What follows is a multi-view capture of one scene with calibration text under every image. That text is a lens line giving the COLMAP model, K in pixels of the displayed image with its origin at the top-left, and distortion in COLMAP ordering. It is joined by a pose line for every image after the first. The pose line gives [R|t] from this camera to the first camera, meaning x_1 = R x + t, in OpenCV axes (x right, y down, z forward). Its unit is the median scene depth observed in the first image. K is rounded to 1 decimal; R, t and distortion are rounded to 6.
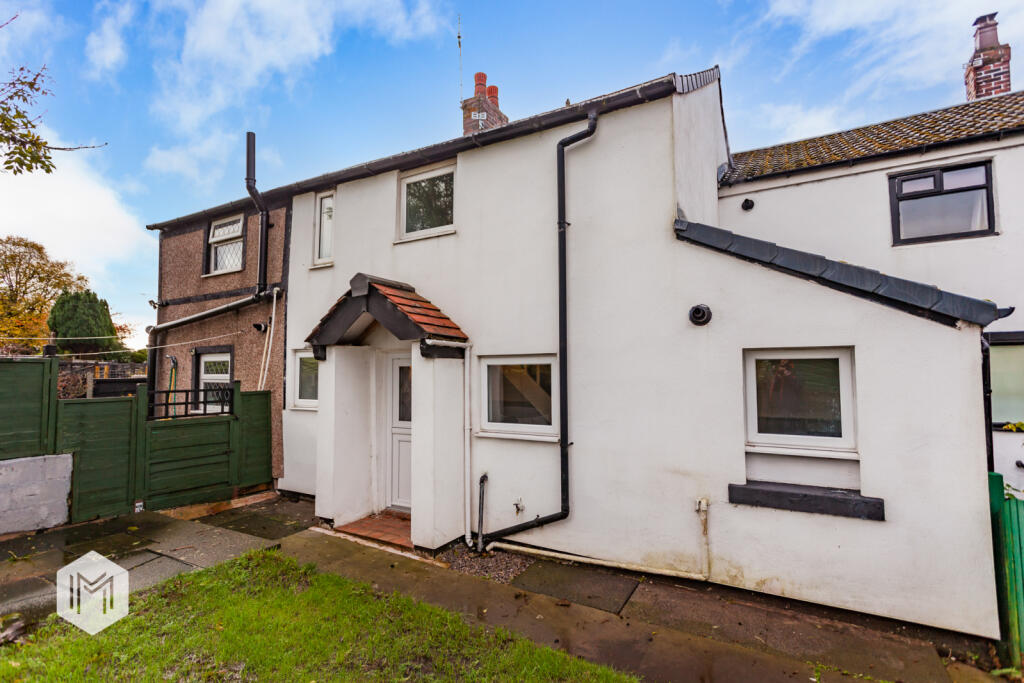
lens RADIAL K [[477.4, 0, 510.3], [0, 477.4, 346.1], [0, 0, 1]] dist [0.000311, -0.001735]
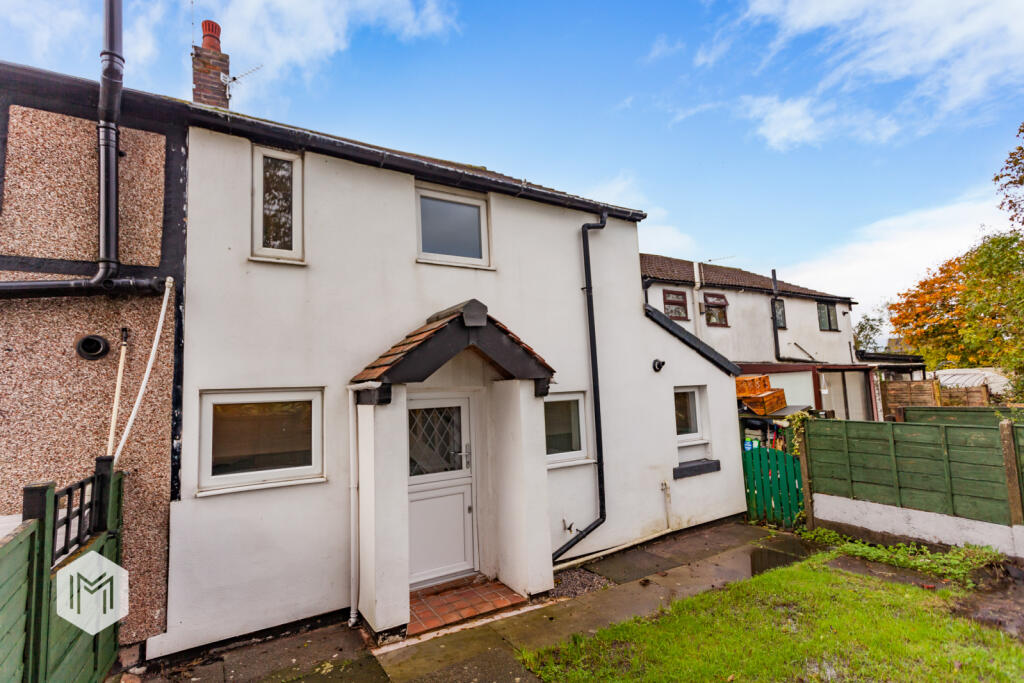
lens RADIAL K [[477.4, 0, 514.7], [0, 477.4, 341.6], [0, 0, 1]] dist [0.000311, -0.001735]
pose [[0.493125, 0.069017, 0.867216, -1.107838], [-0.011293, 0.997272, -0.072947, -0.020074], [-0.869885, 0.026179, 0.492559, 0.559160]]
